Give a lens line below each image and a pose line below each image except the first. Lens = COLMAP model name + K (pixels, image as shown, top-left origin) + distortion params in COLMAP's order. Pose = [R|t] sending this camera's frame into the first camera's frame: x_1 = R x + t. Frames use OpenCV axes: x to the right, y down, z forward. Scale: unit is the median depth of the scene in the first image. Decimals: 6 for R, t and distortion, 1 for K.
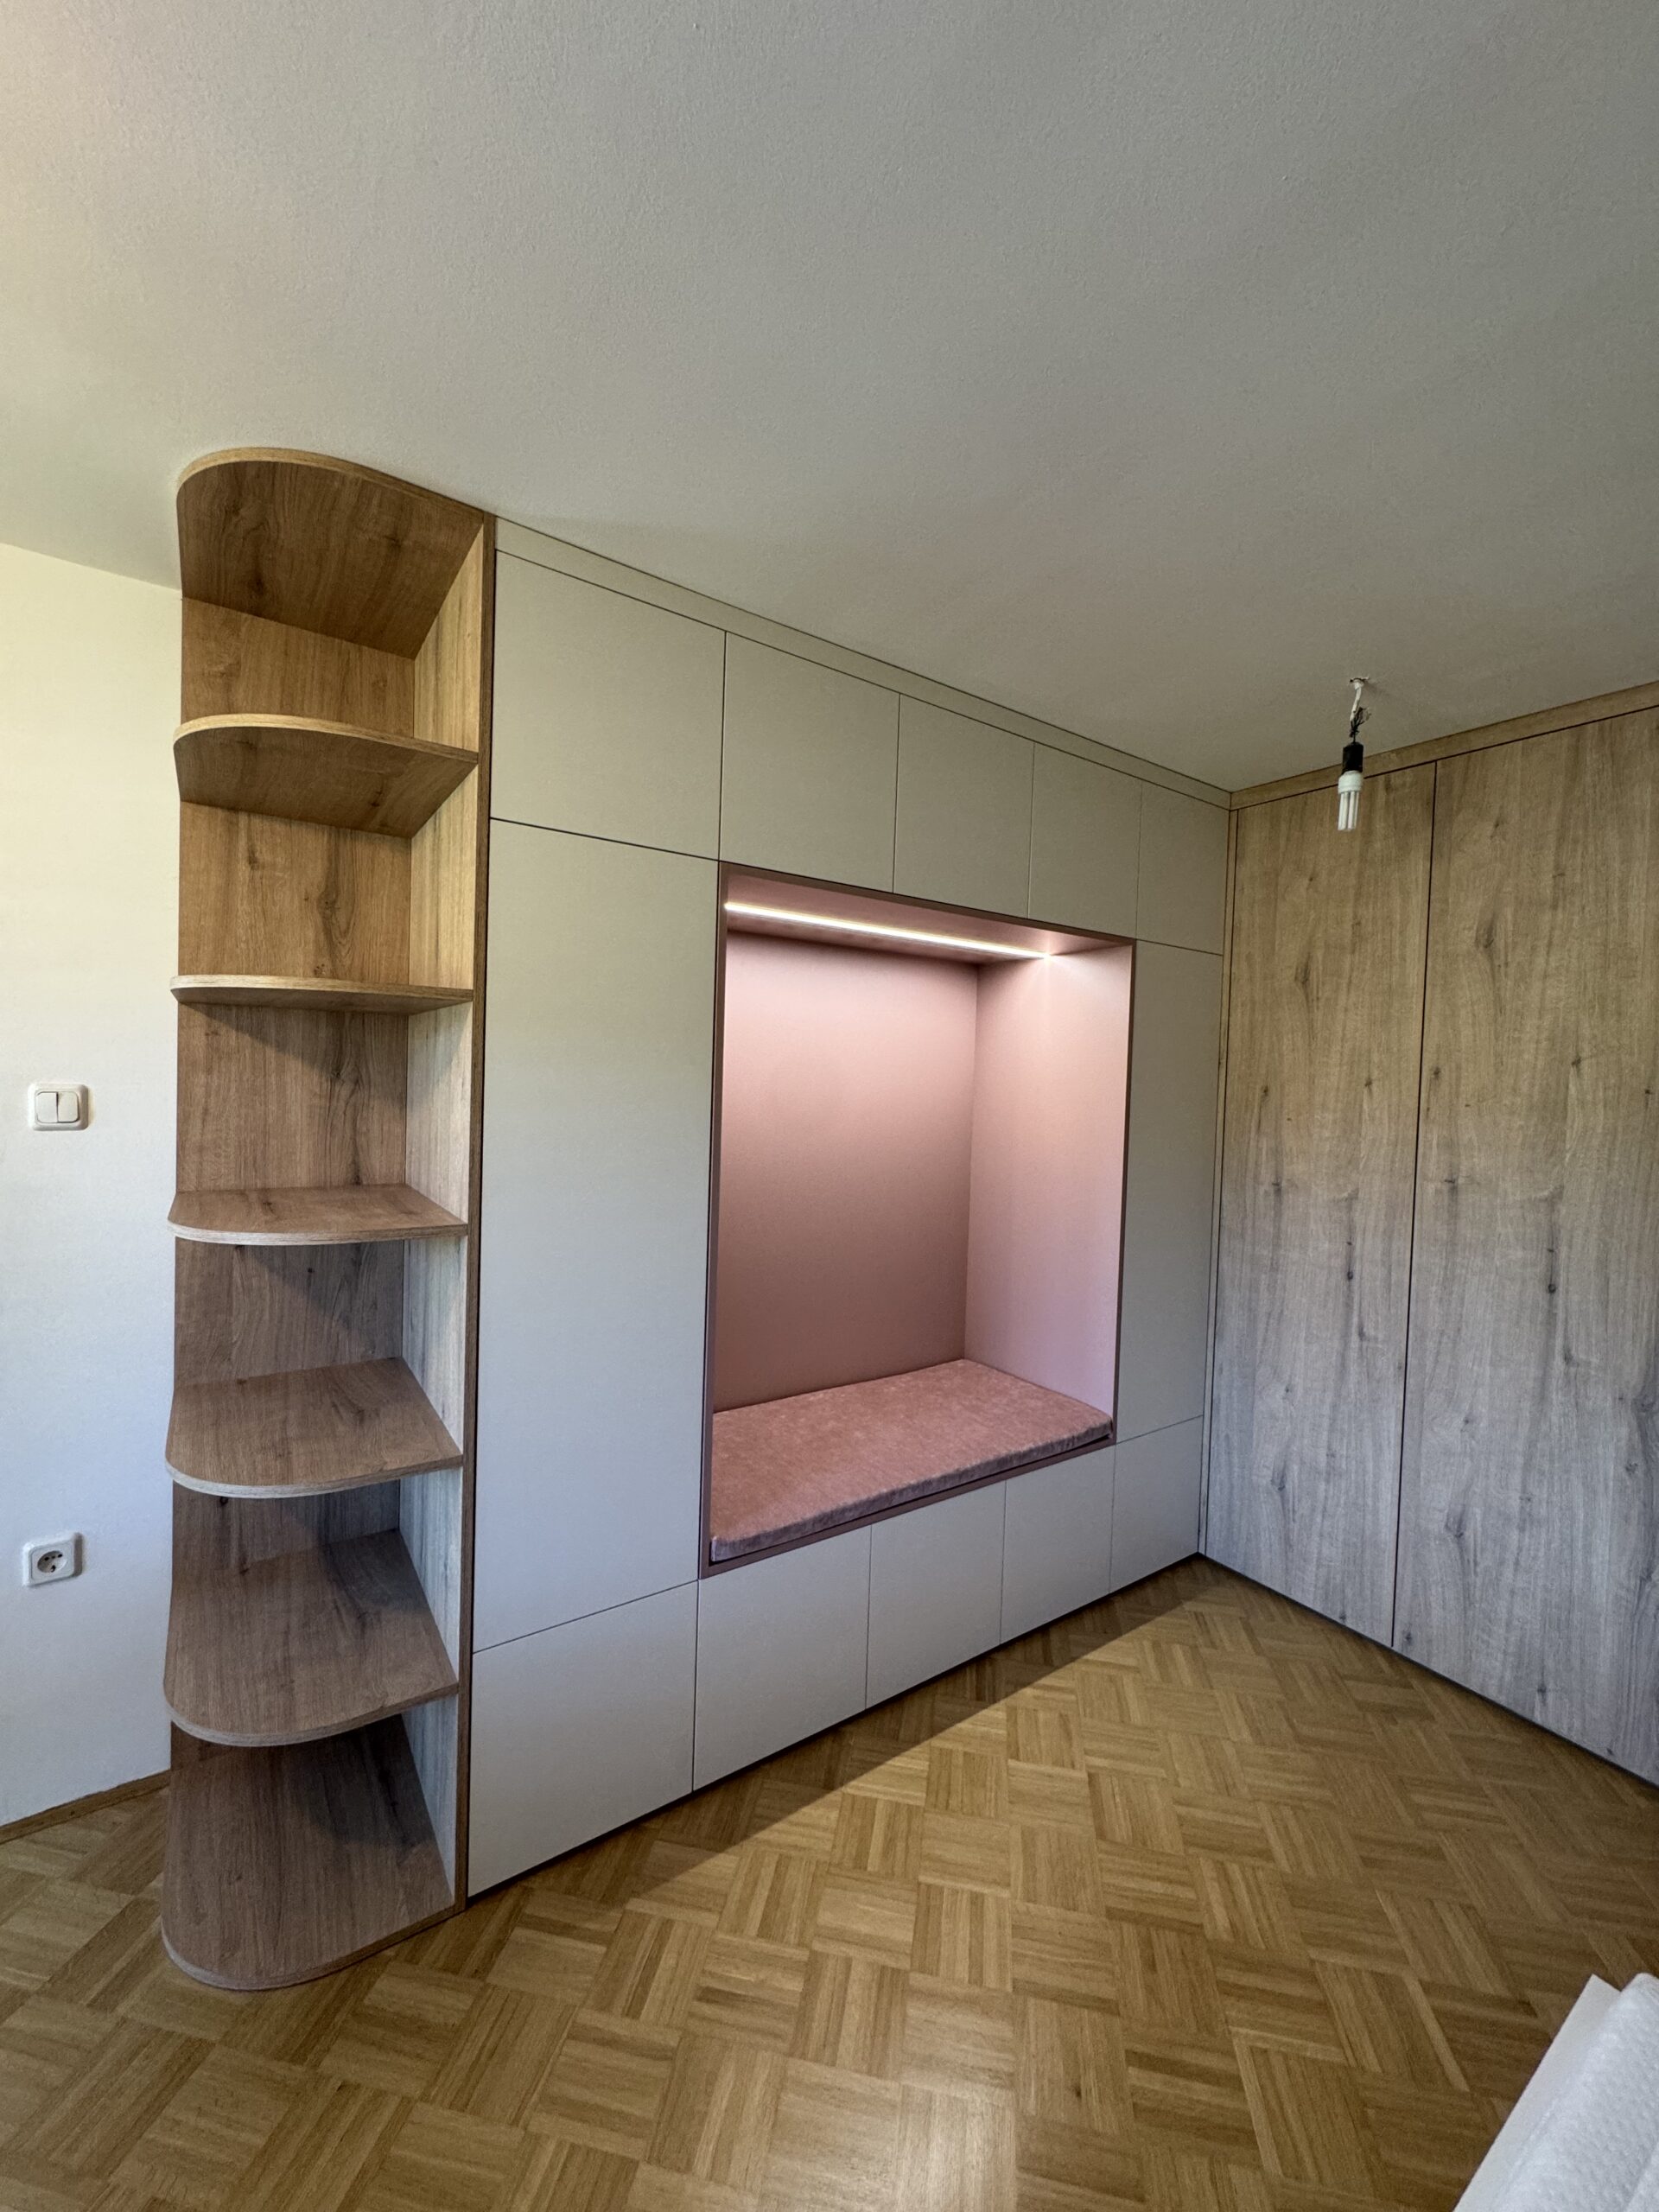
lens RADIAL K [[886.0, 0, 831.1], [0, 886.0, 1104.0], [0, 0, 1]] dist [-0.002059, 0.000216]
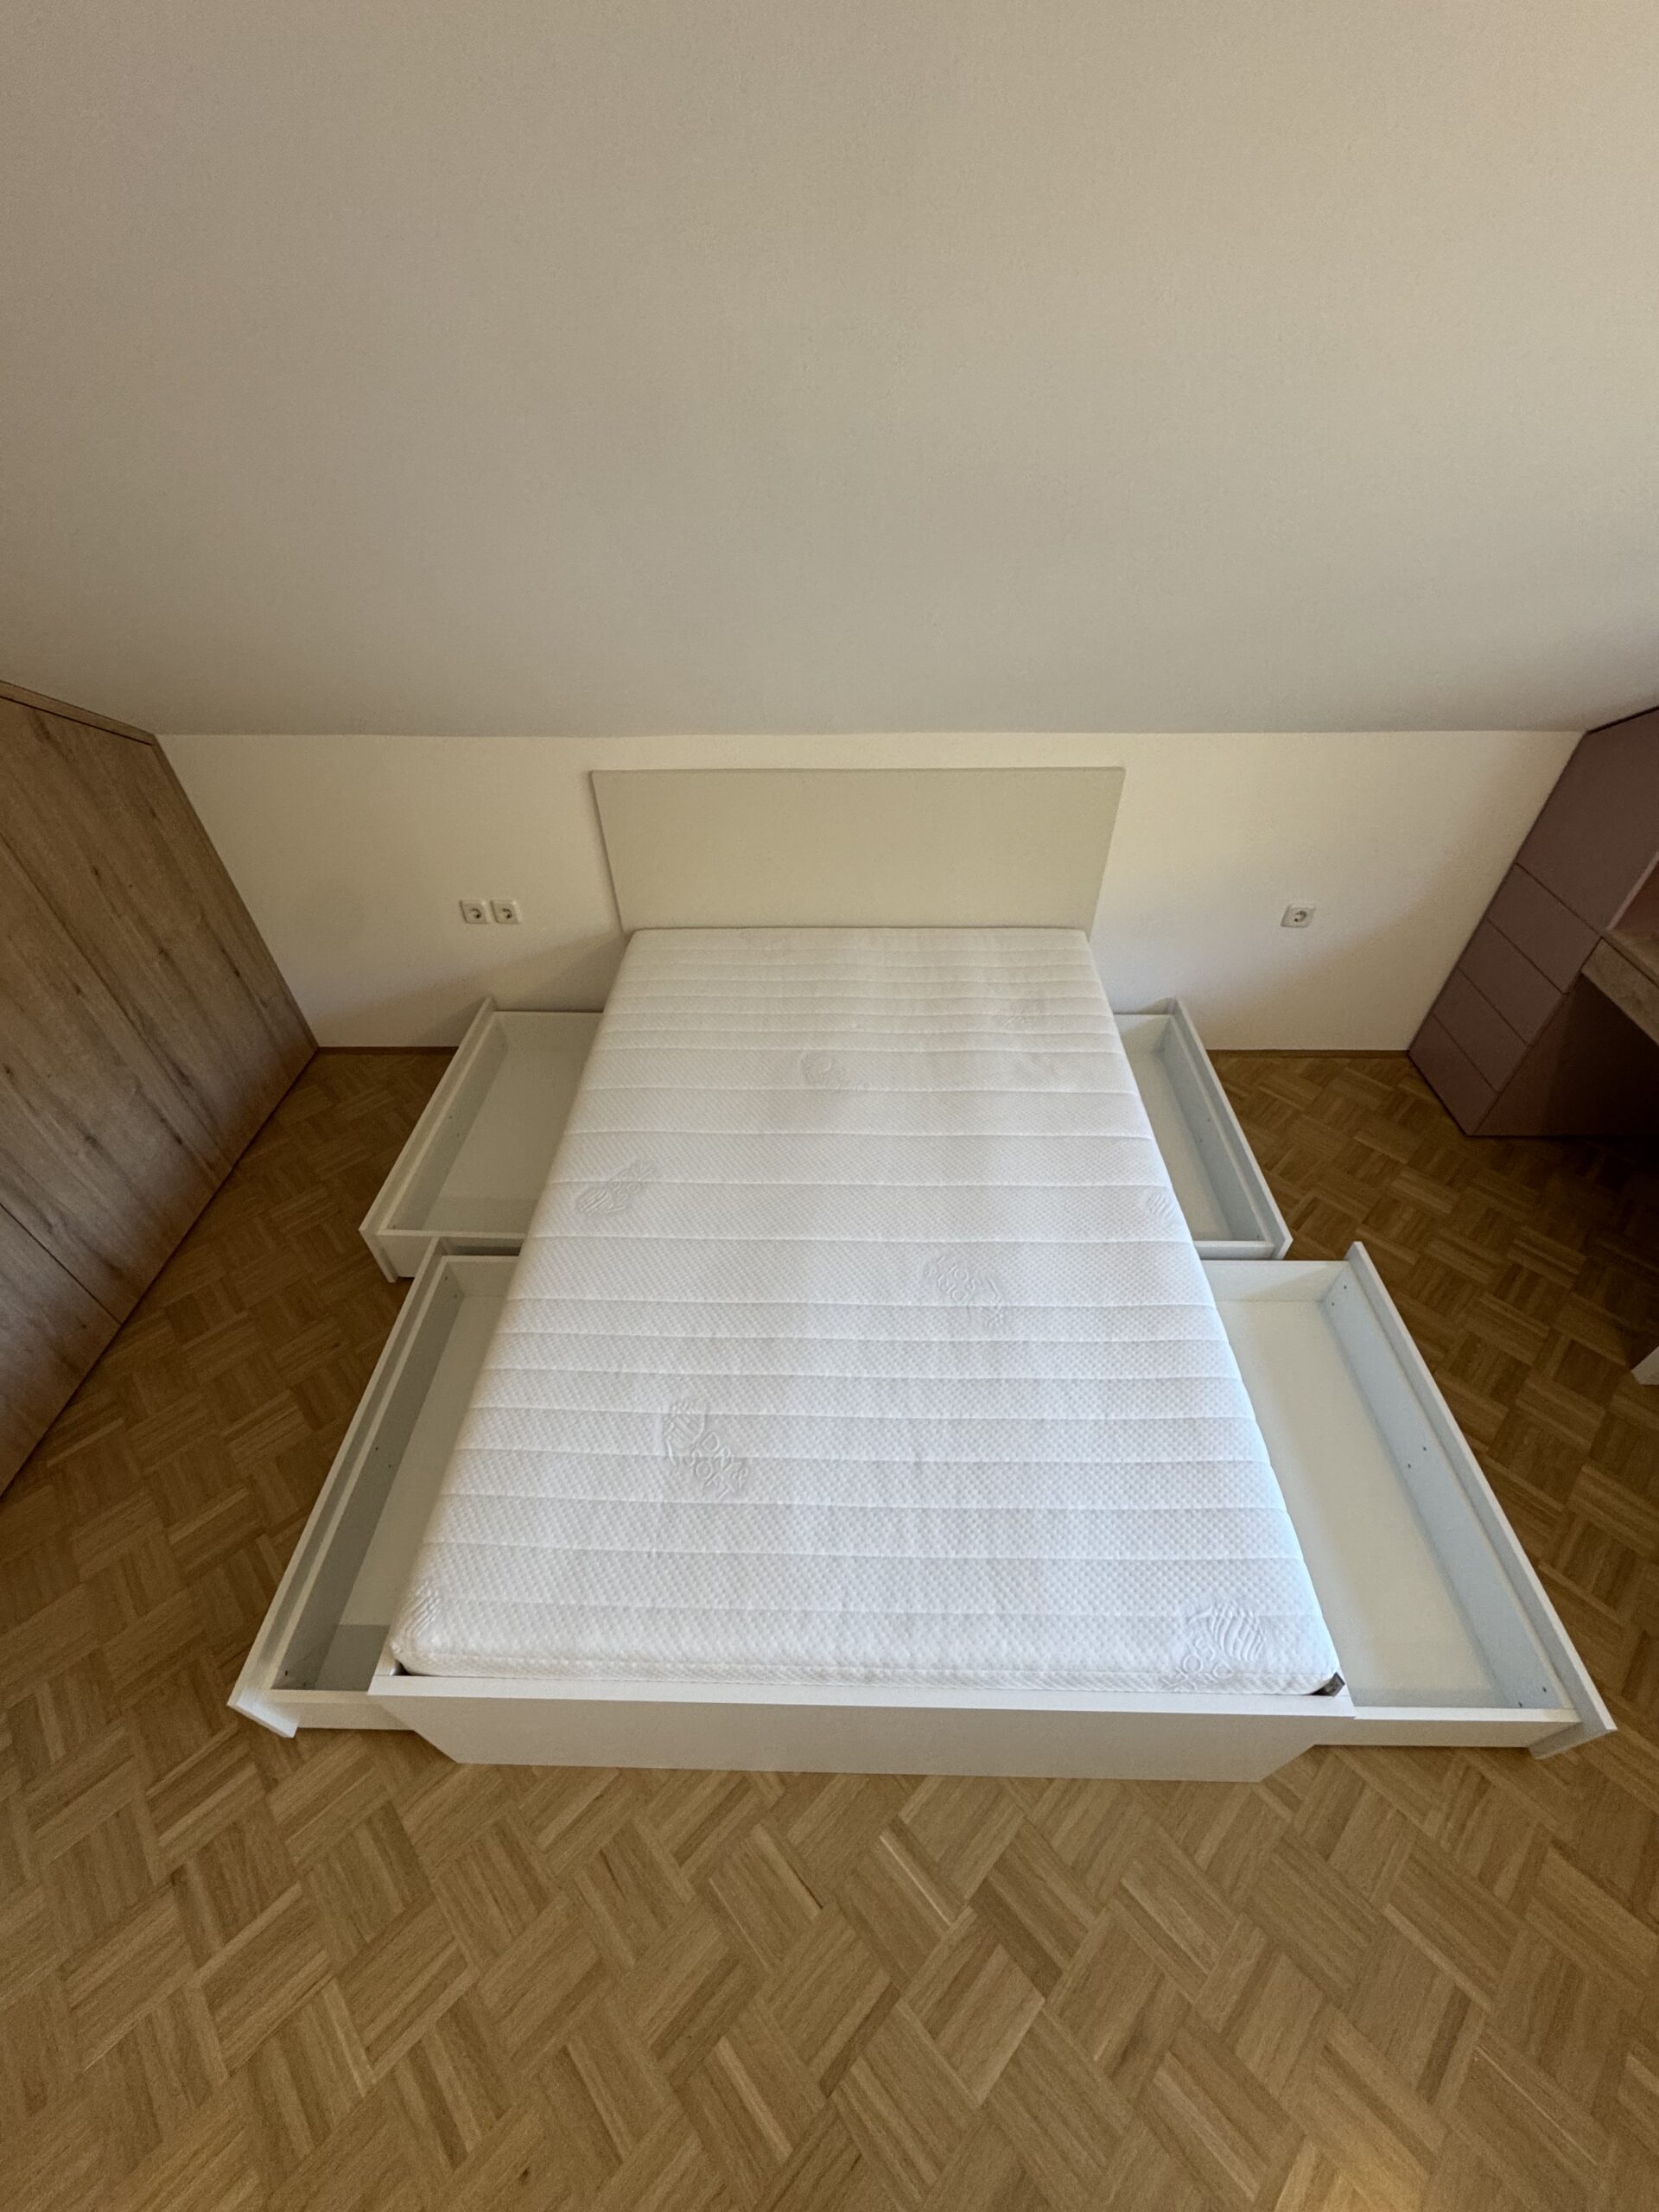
lens RADIAL K [[886.0, 0, 831.1], [0, 886.0, 1104.0], [0, 0, 1]] dist [-0.002059, 0.000216]
pose [[-0.808598, -0.416974, 0.415094, 0.061908], [0.005947, 0.699680, 0.714432, -0.329615], [-0.588332, 0.580156, -0.563280, 0.462457]]
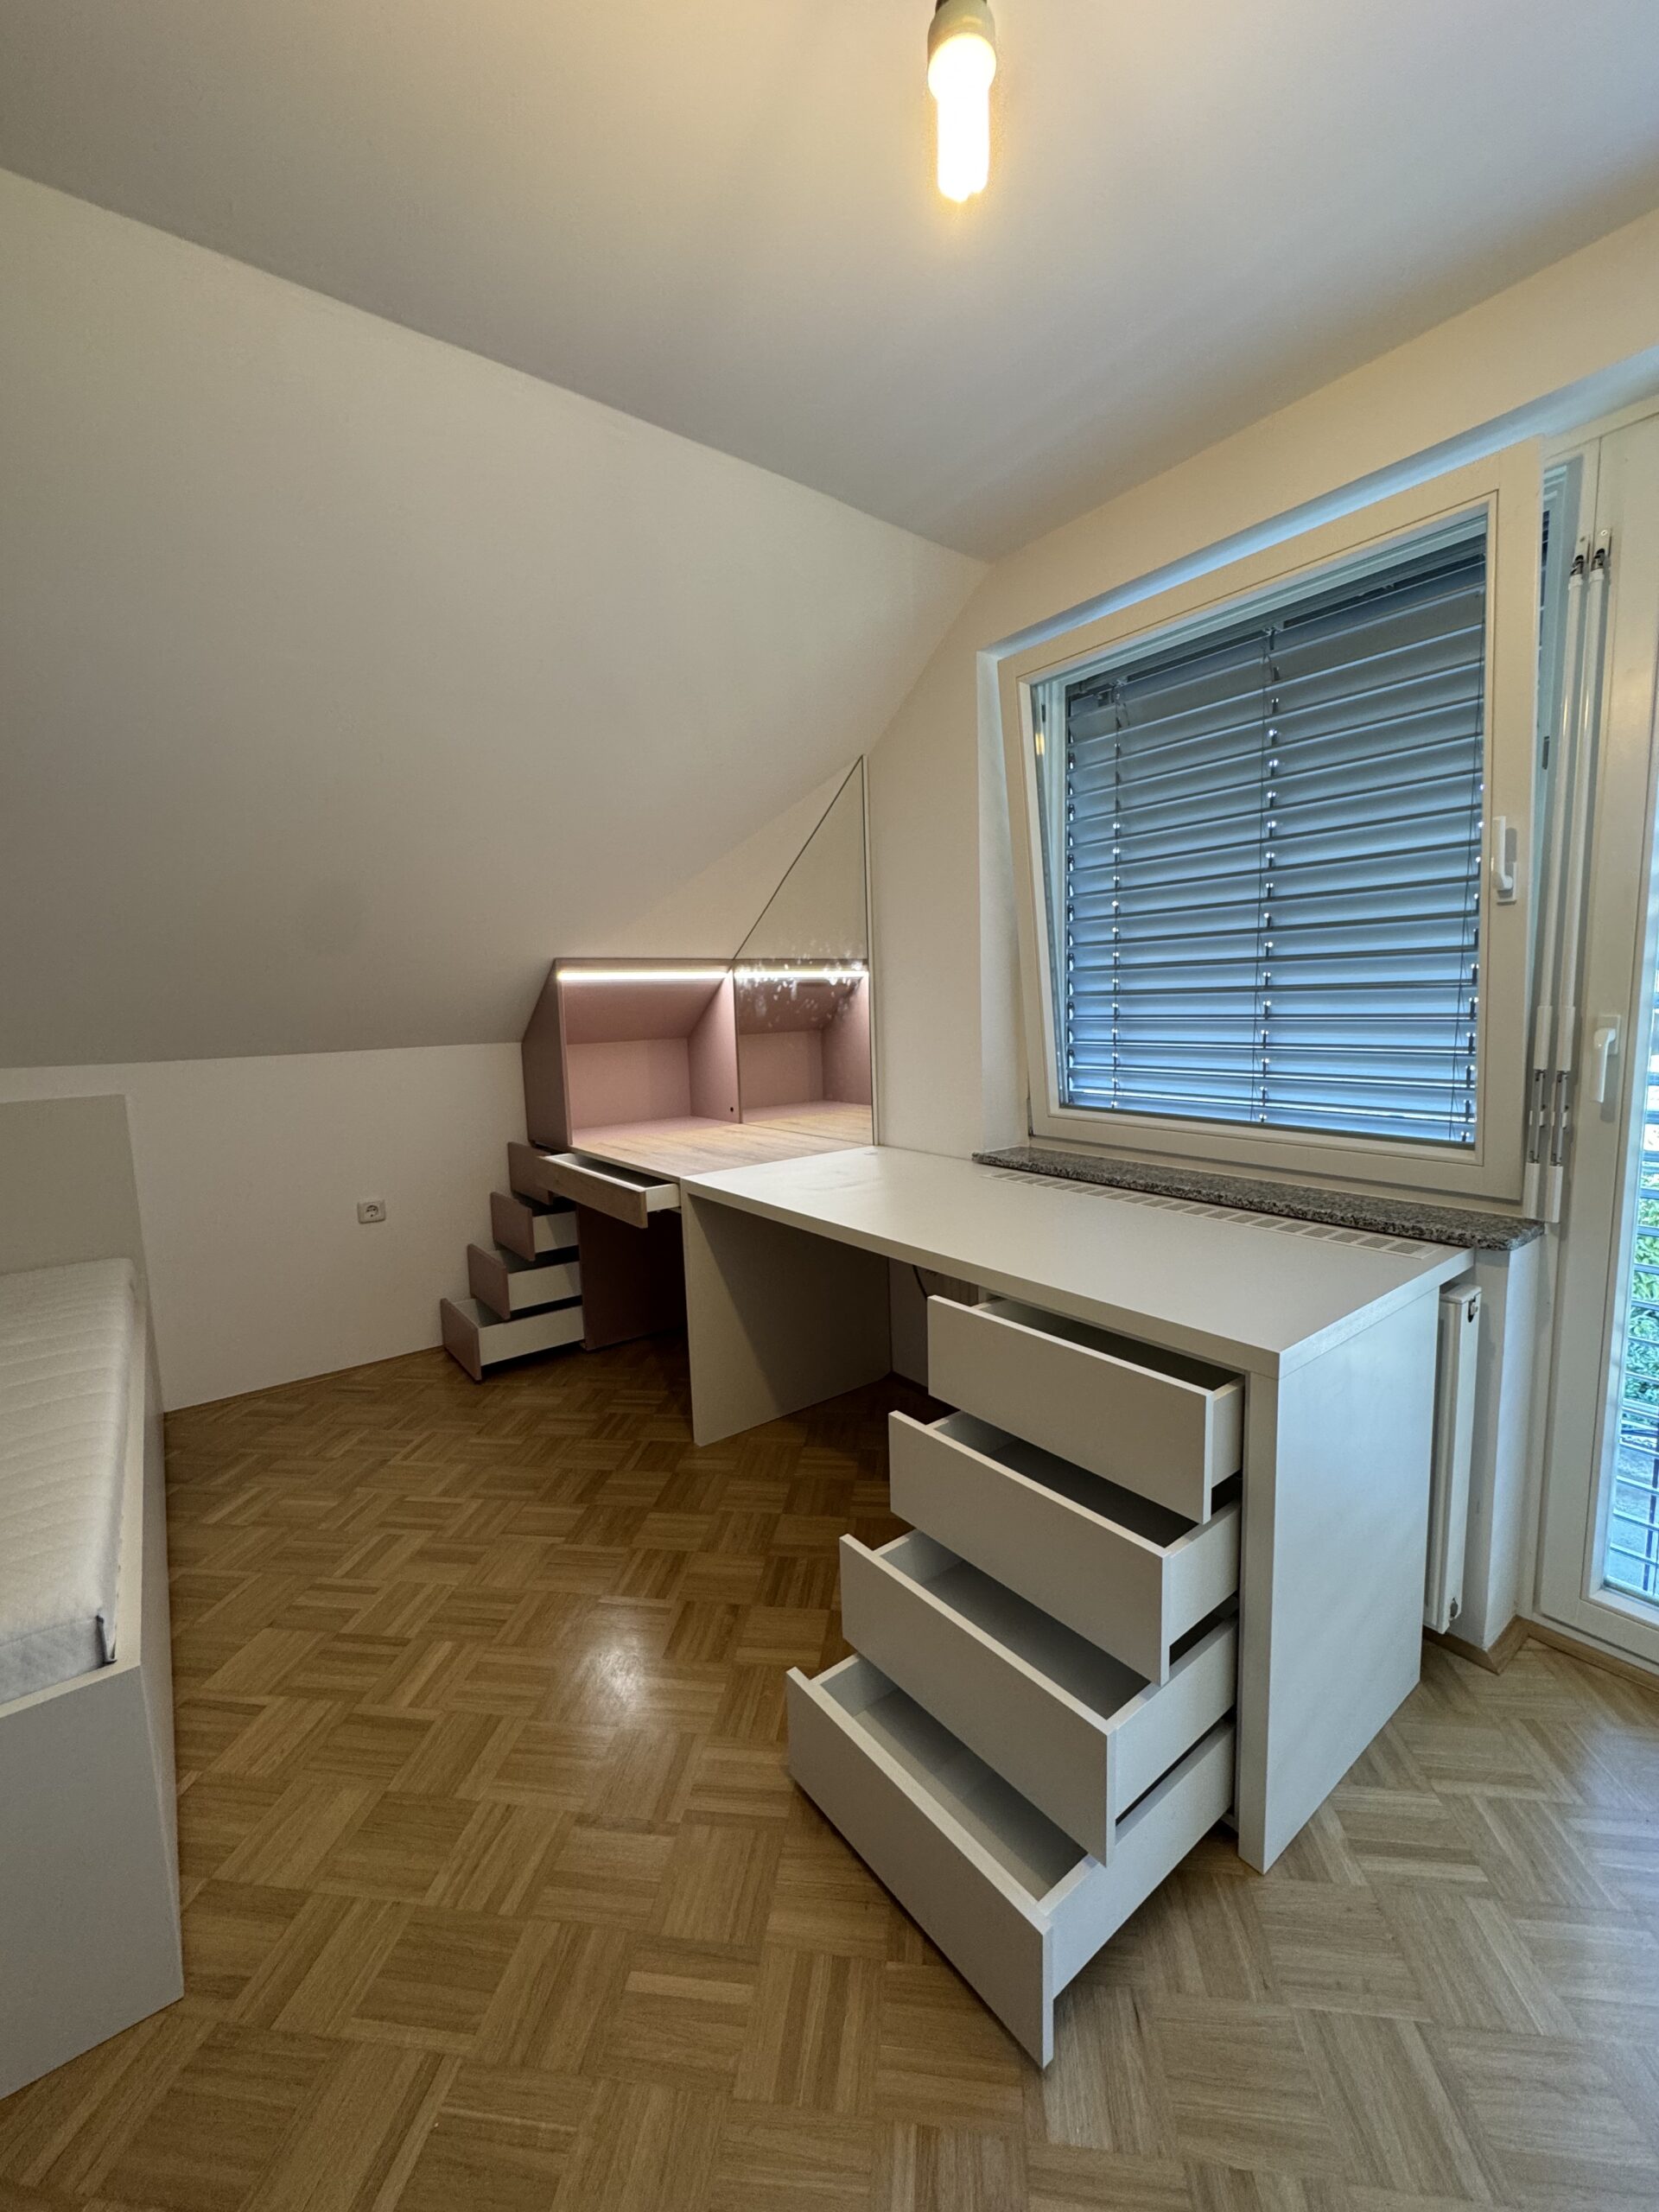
lens RADIAL K [[886.0, 0, 831.1], [0, 886.0, 1104.0], [0, 0, 1]] dist [-0.002059, 0.000216]
pose [[-0.998984, 0.003405, -0.044942, -0.639928], [-0.003163, 0.989387, 0.145268, 0.085406], [0.044959, 0.145262, -0.988371, 0.647791]]
